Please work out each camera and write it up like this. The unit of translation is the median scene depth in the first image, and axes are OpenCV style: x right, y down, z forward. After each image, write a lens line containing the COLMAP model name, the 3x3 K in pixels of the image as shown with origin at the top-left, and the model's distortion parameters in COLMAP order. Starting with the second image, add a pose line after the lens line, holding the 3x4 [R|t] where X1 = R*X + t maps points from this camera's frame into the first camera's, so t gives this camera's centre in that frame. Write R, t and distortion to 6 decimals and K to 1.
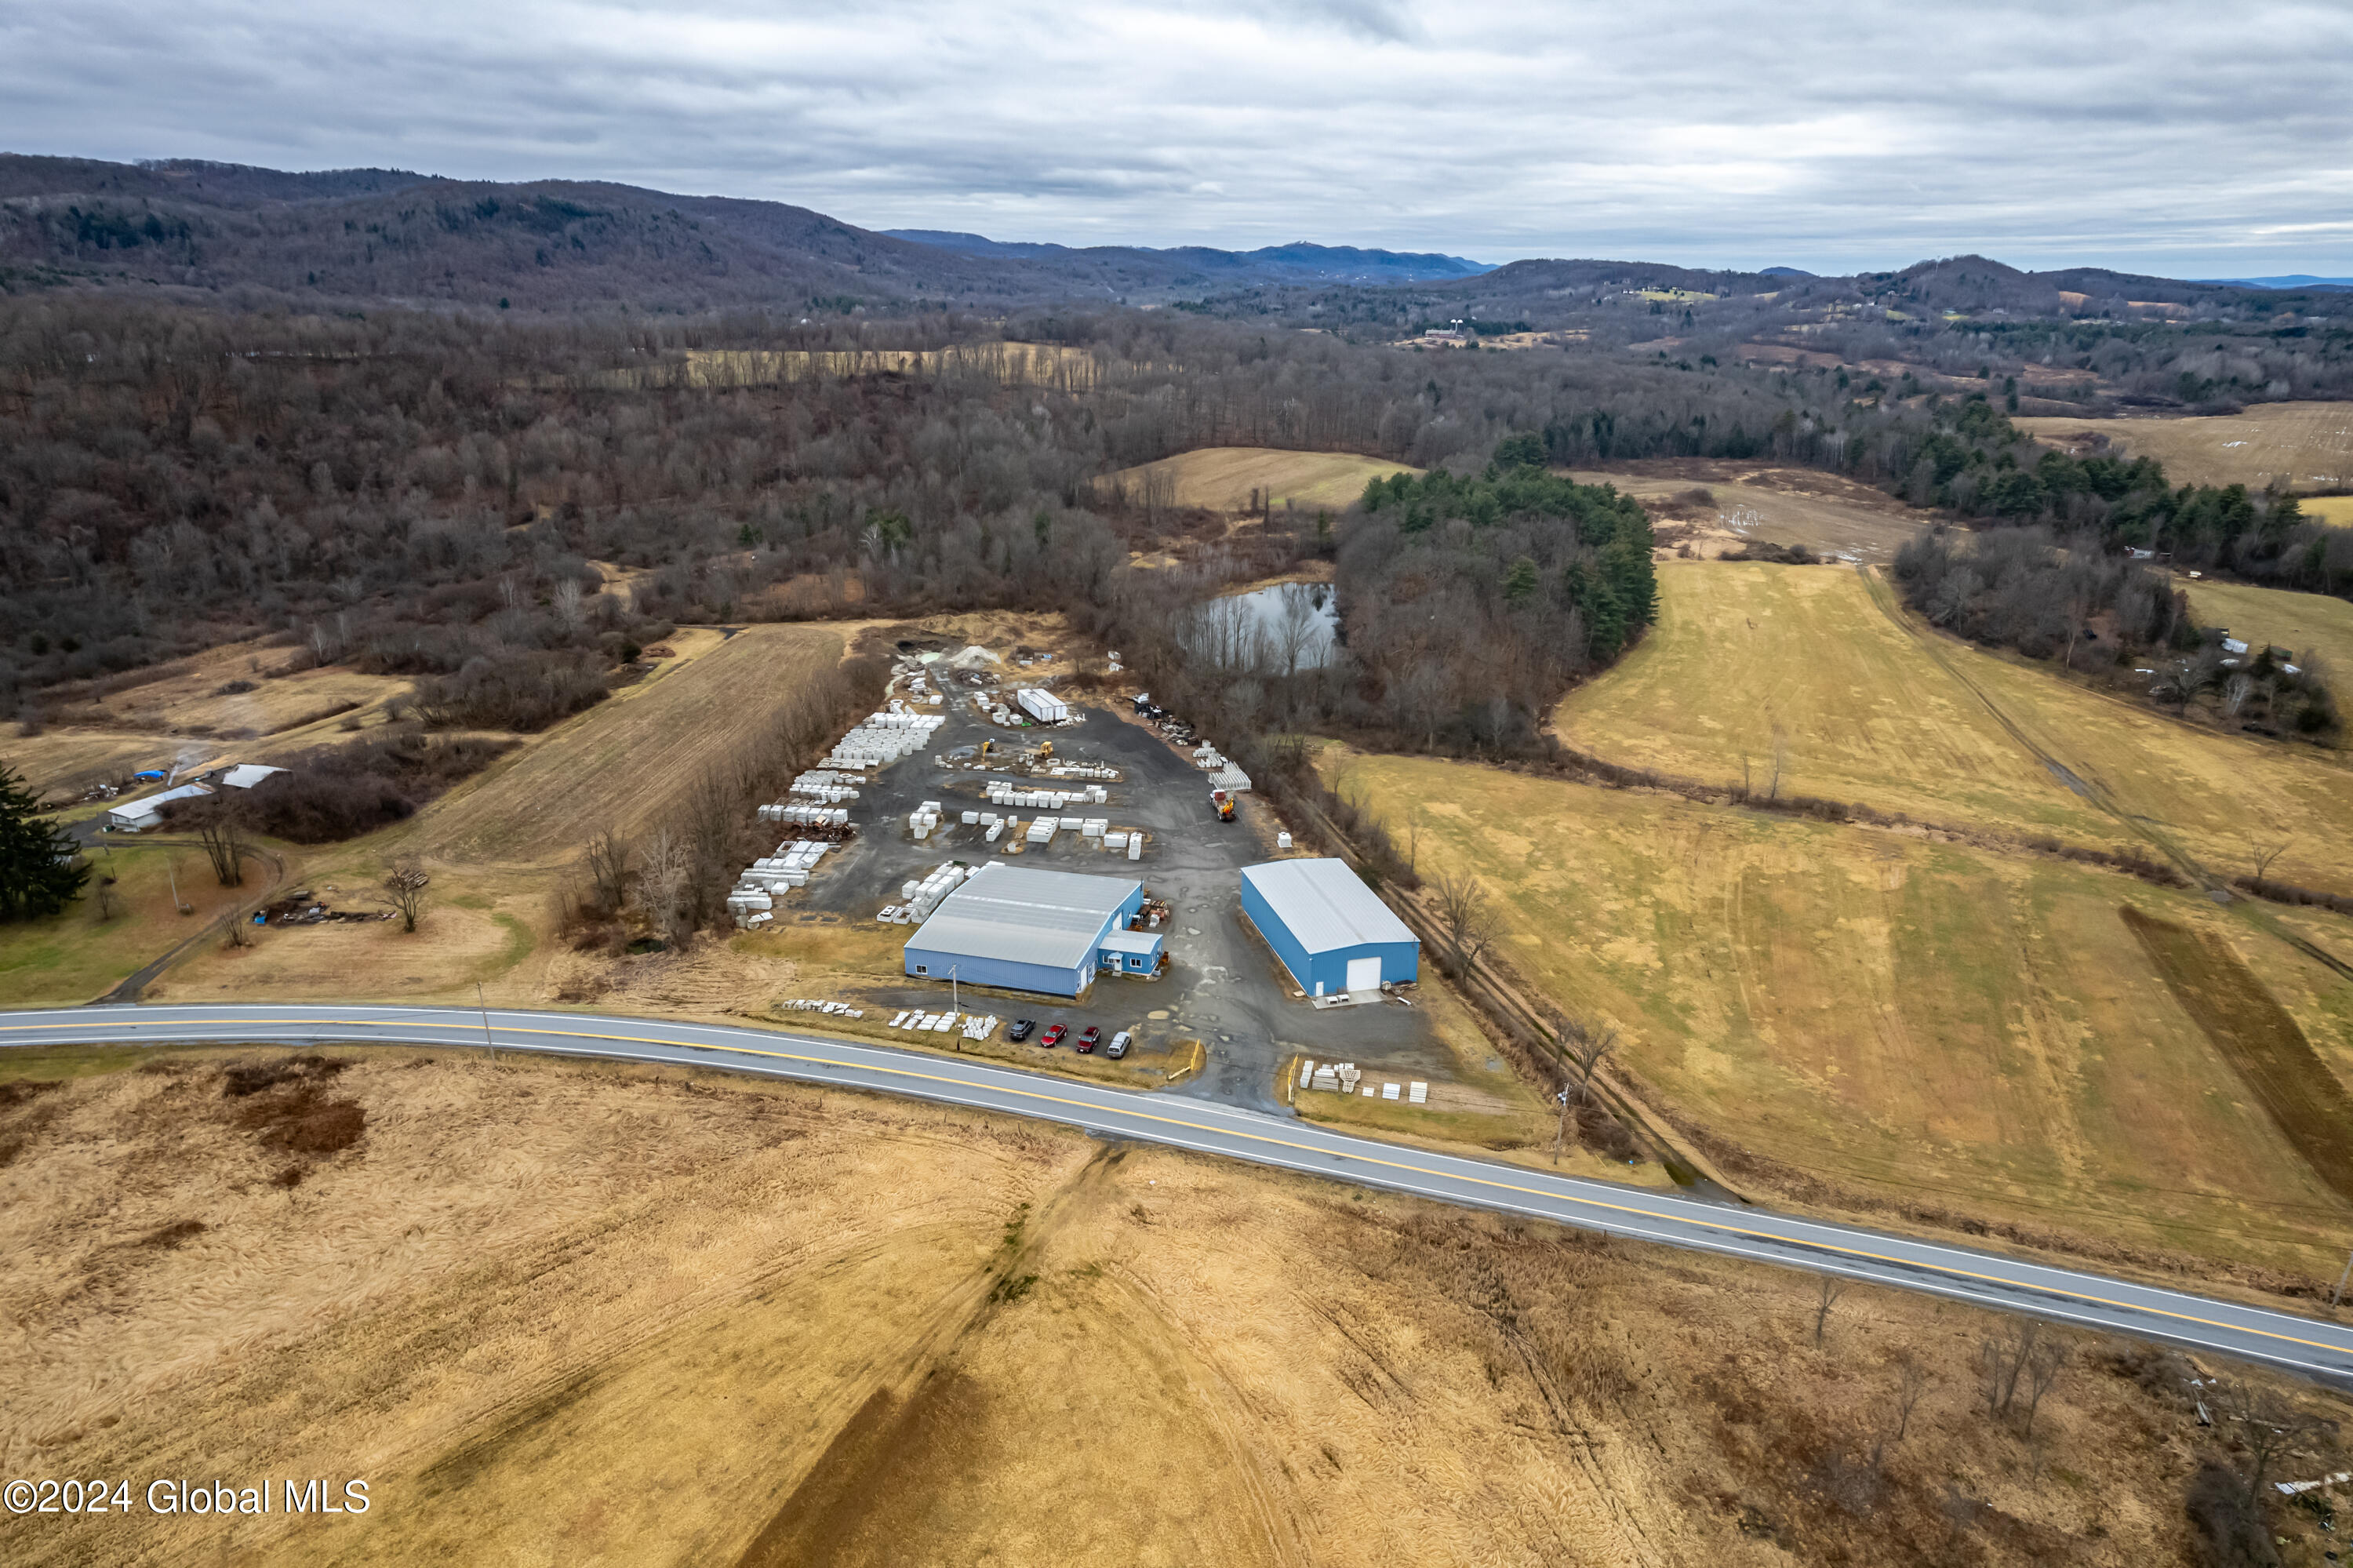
lens RADIAL K [[1531.0, 0, 1194.1], [0, 1531.0, 789.5], [0, 0, 1]] dist [-0.073858, 0.077225]
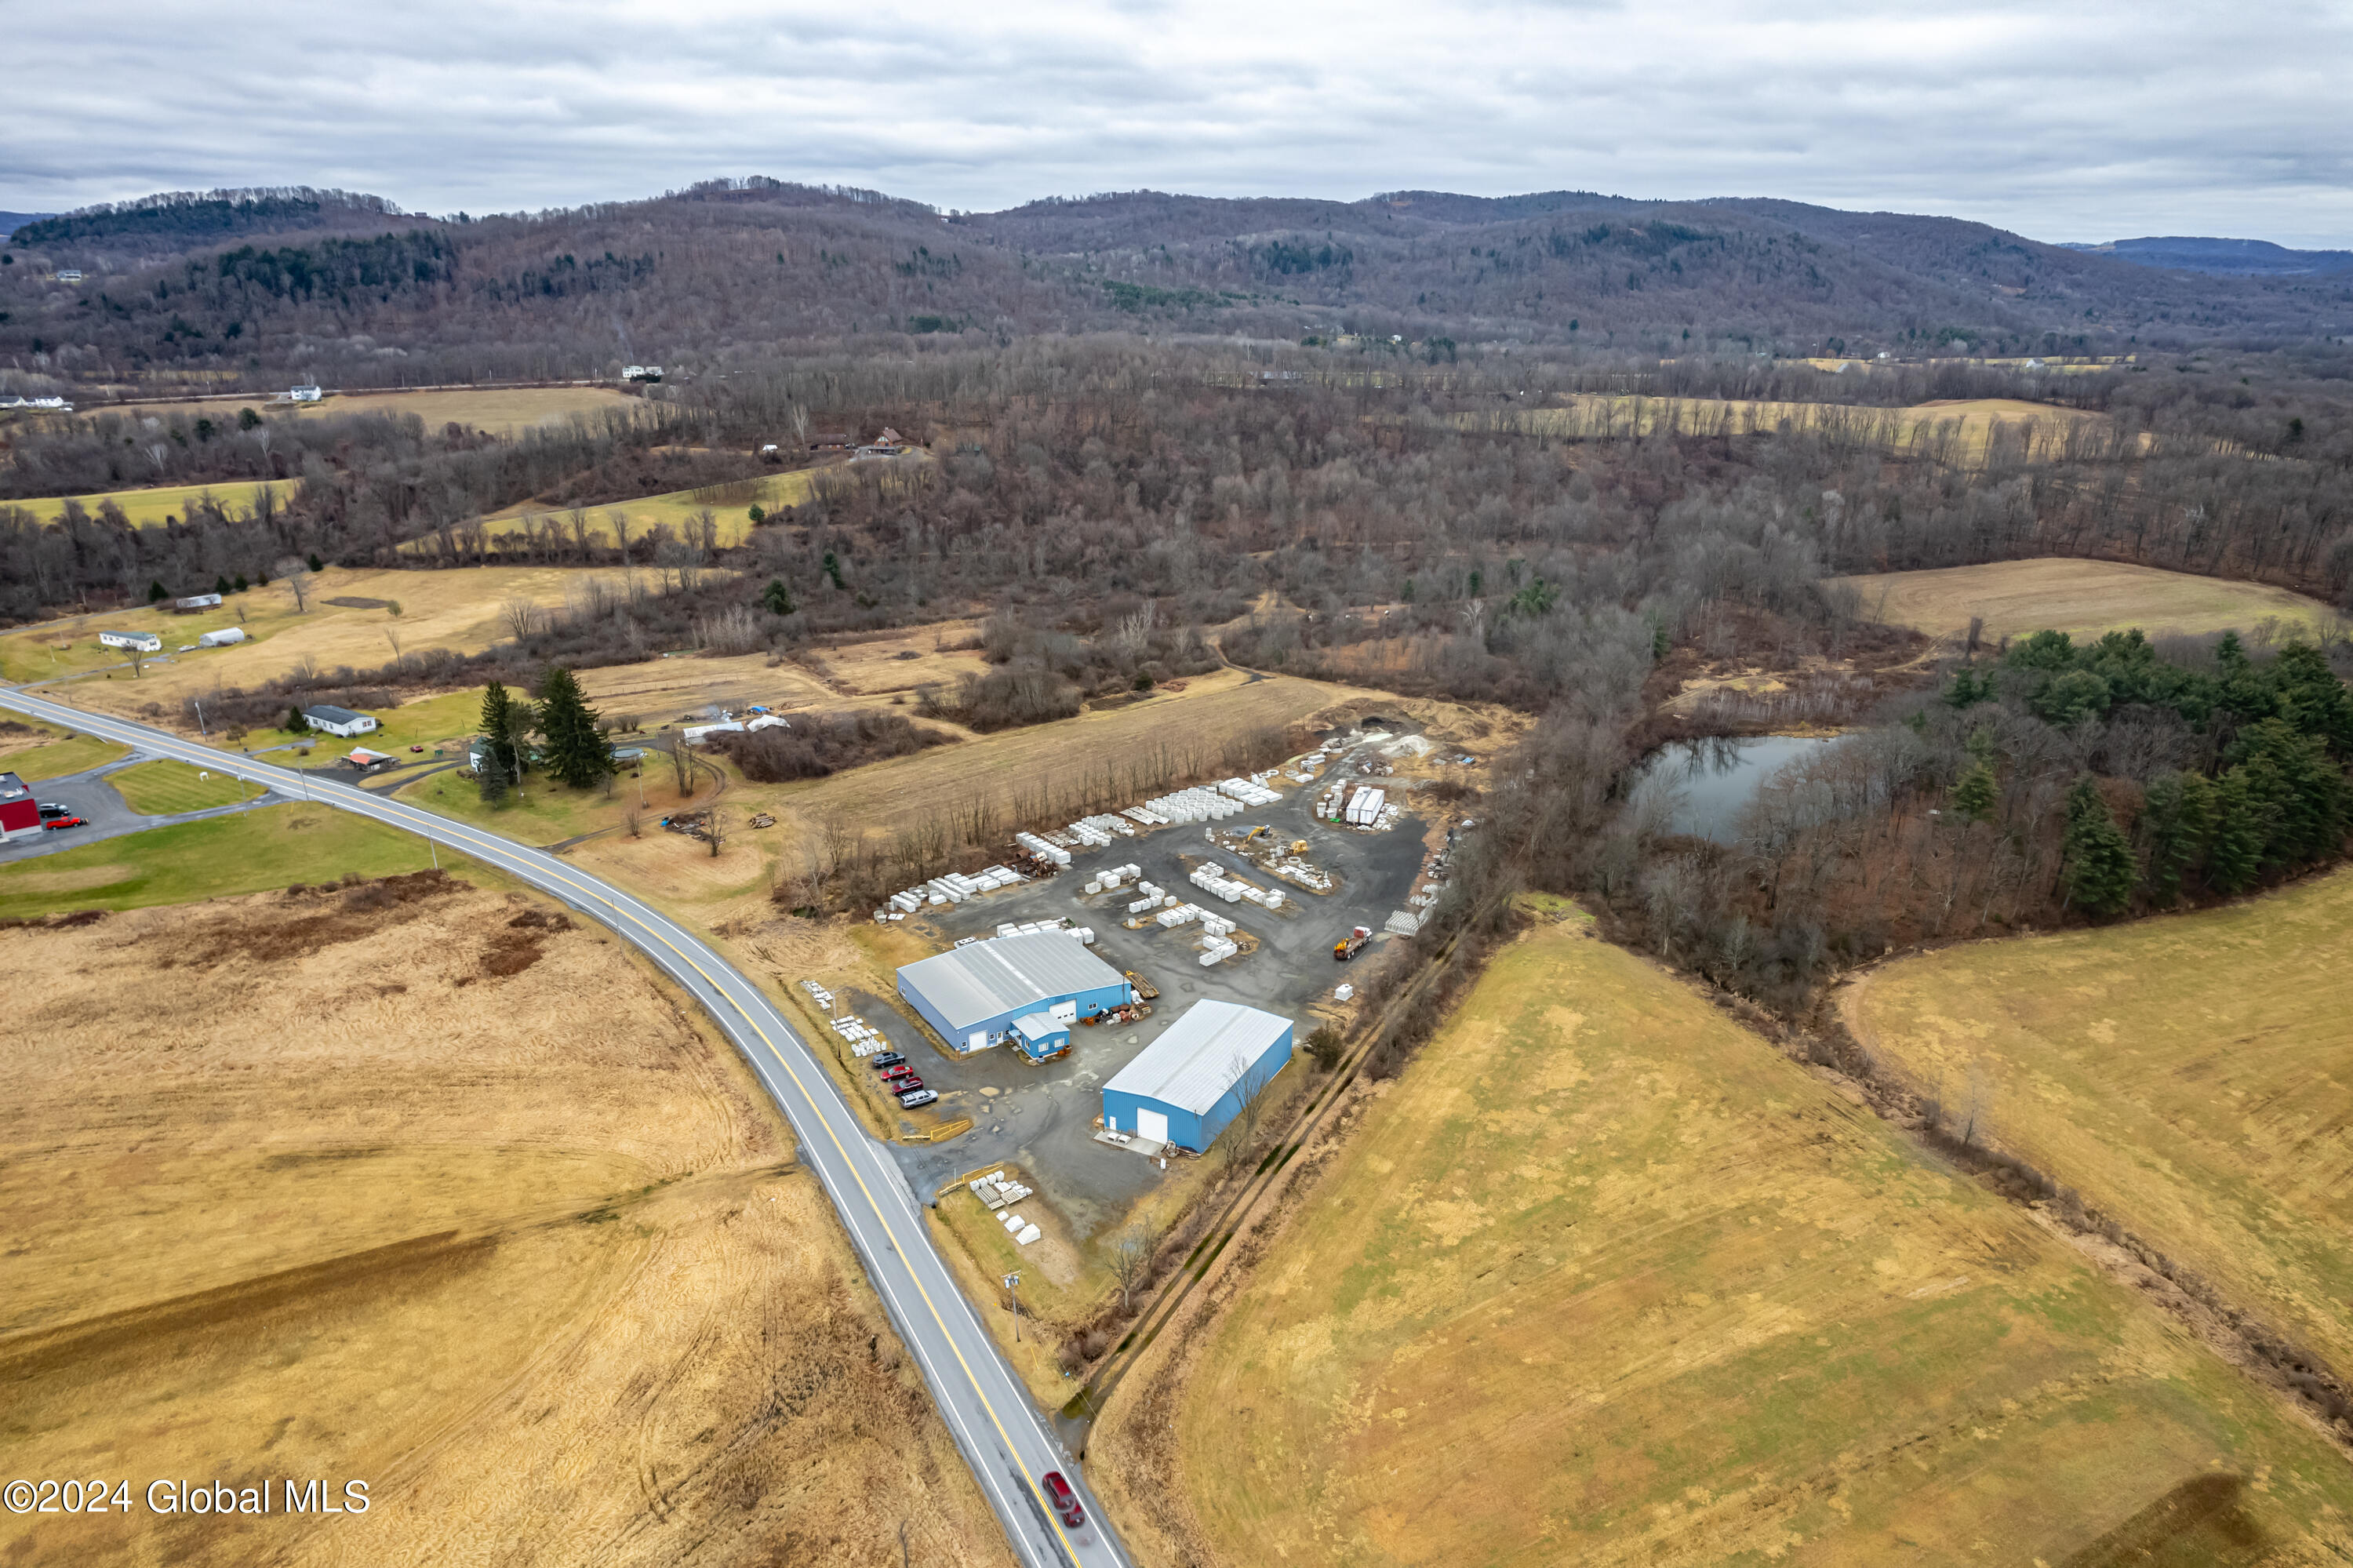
lens RADIAL K [[1531.0, 0, 1159.1], [0, 1531.0, 794.2], [0, 0, 1]] dist [-0.073858, 0.077225]
pose [[0.725410, 0.224342, -0.650731, 0.851446], [-0.223957, 0.970880, 0.085056, -0.216041], [0.650864, 0.084035, 0.754529, 0.230071]]
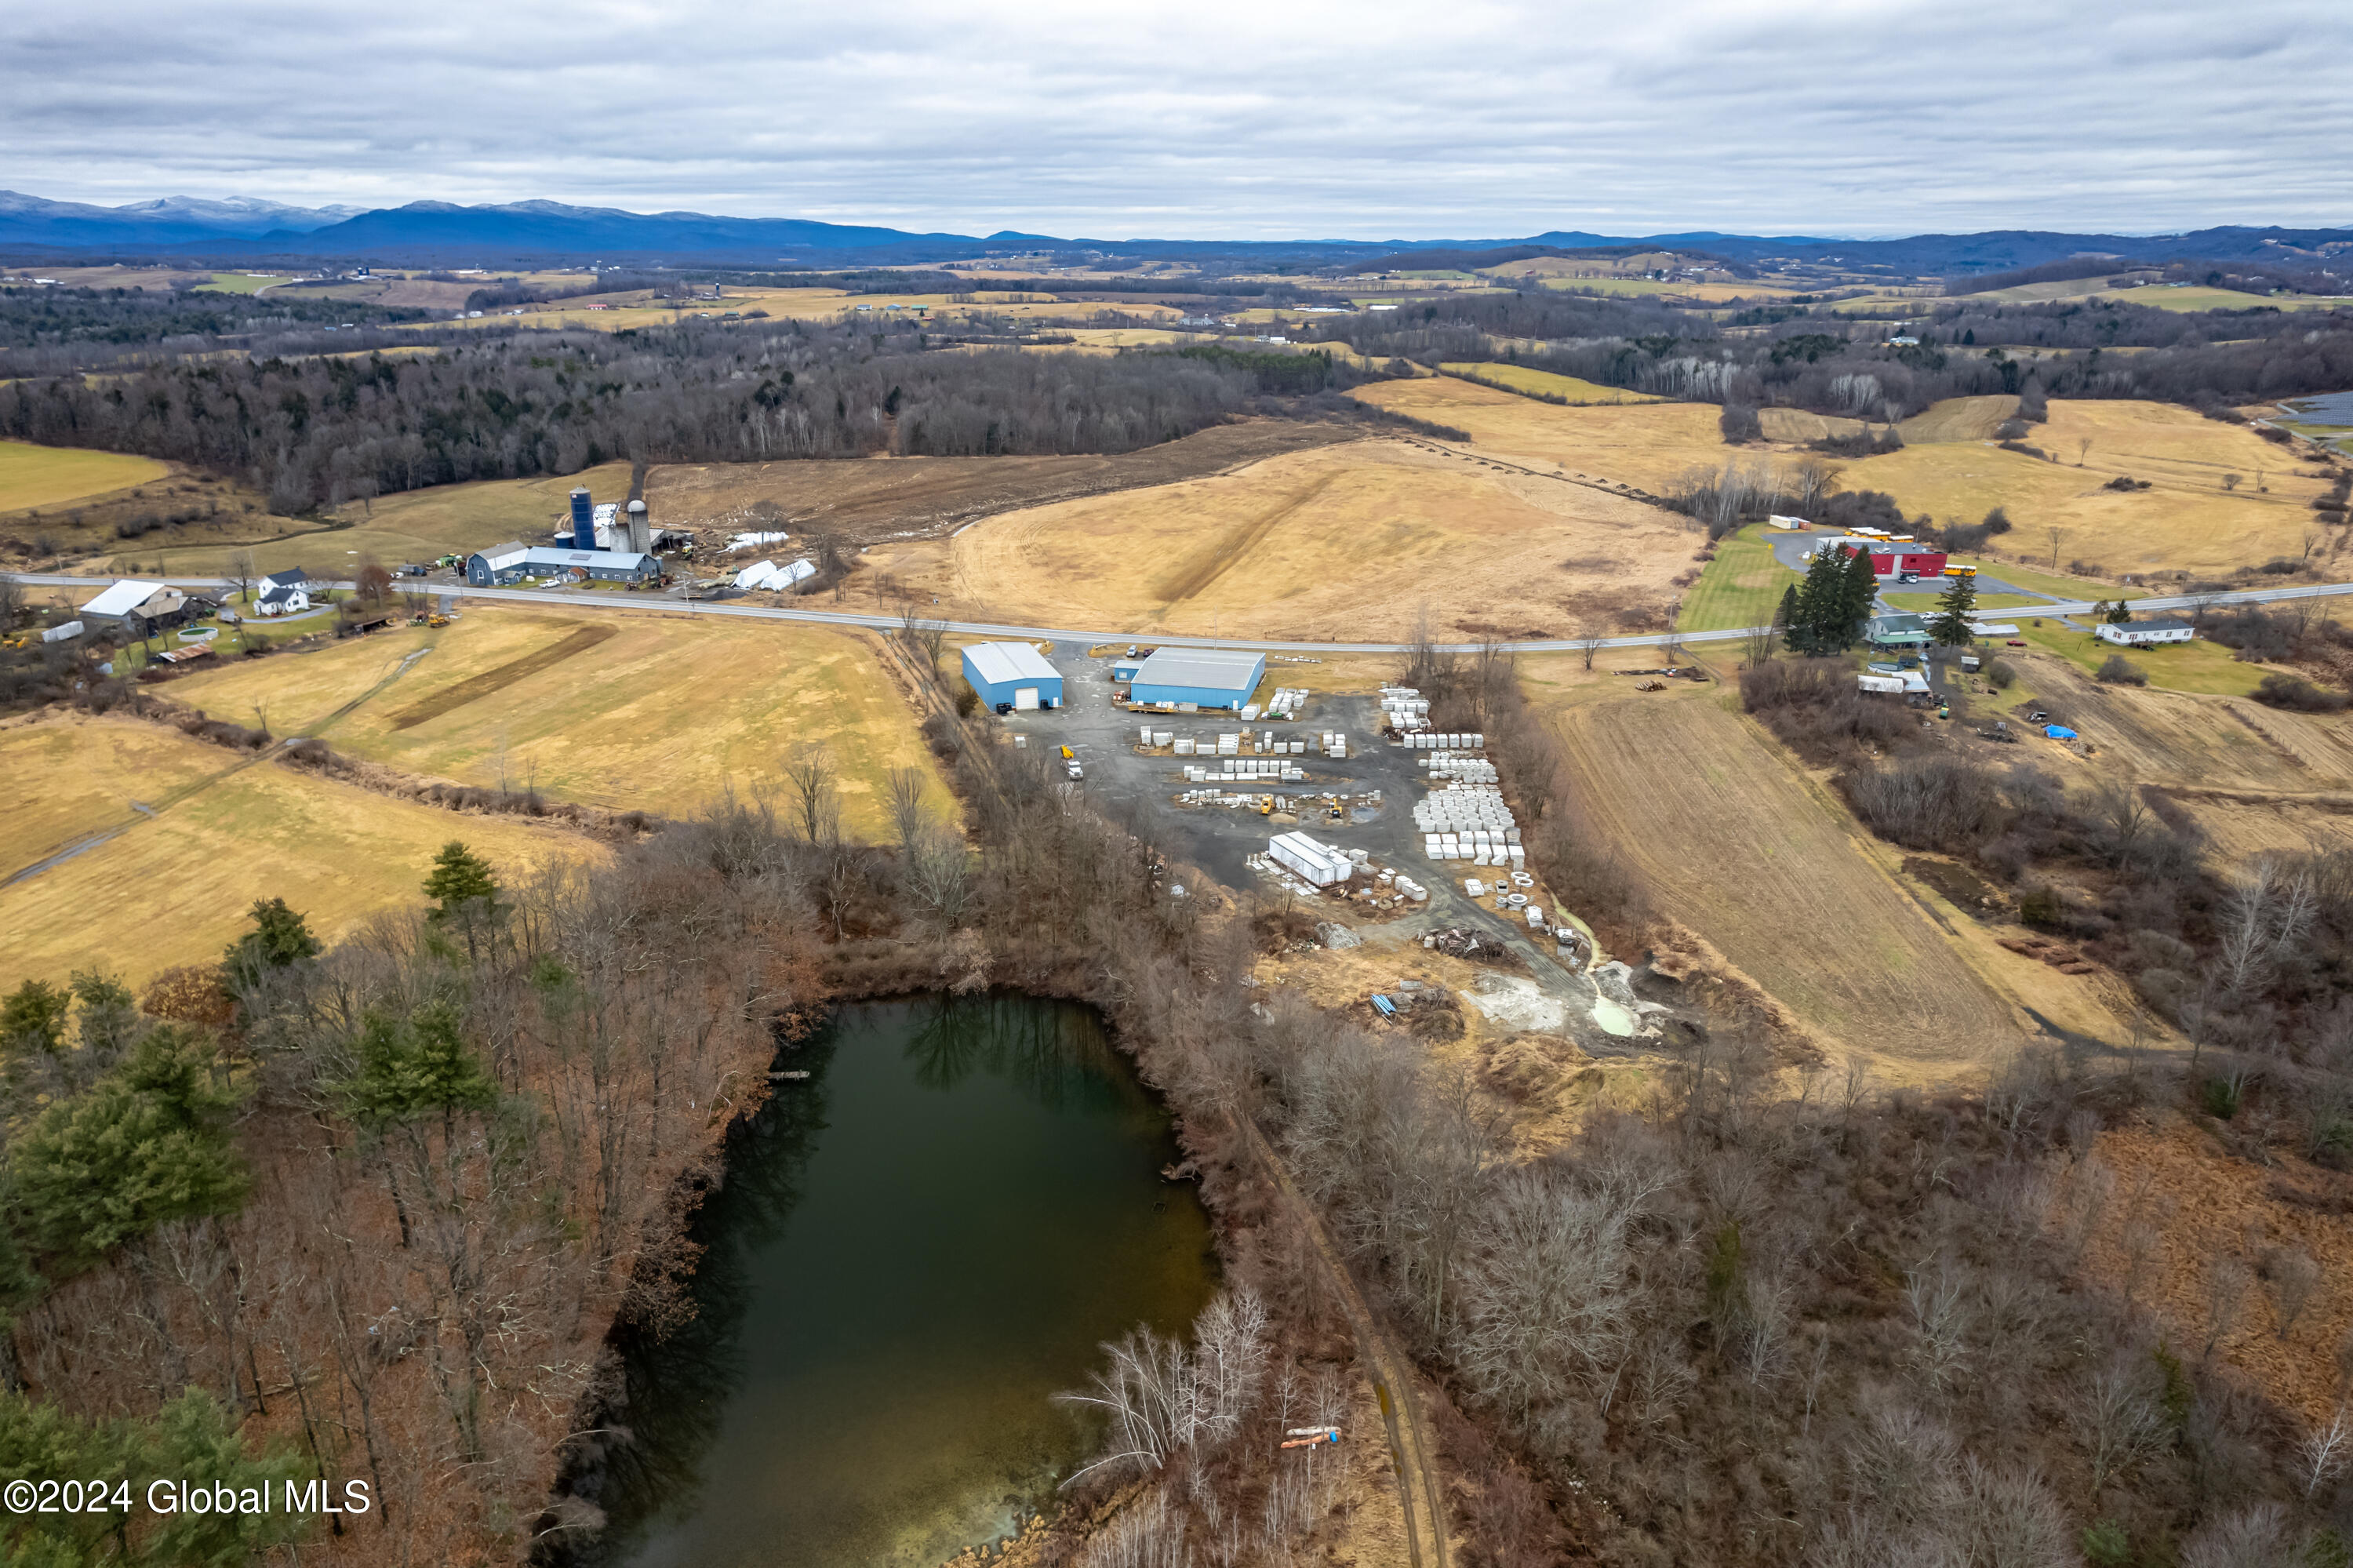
lens RADIAL K [[1531.0, 0, 1180.1], [0, 1531.0, 780.7], [0, 0, 1]] dist [-0.073858, 0.077225]
pose [[-0.997632, 0.022983, -0.064826, 0.019621], [-0.023211, 0.774732, 0.631864, -1.006216], [0.064745, 0.631872, -0.772363, 2.805064]]
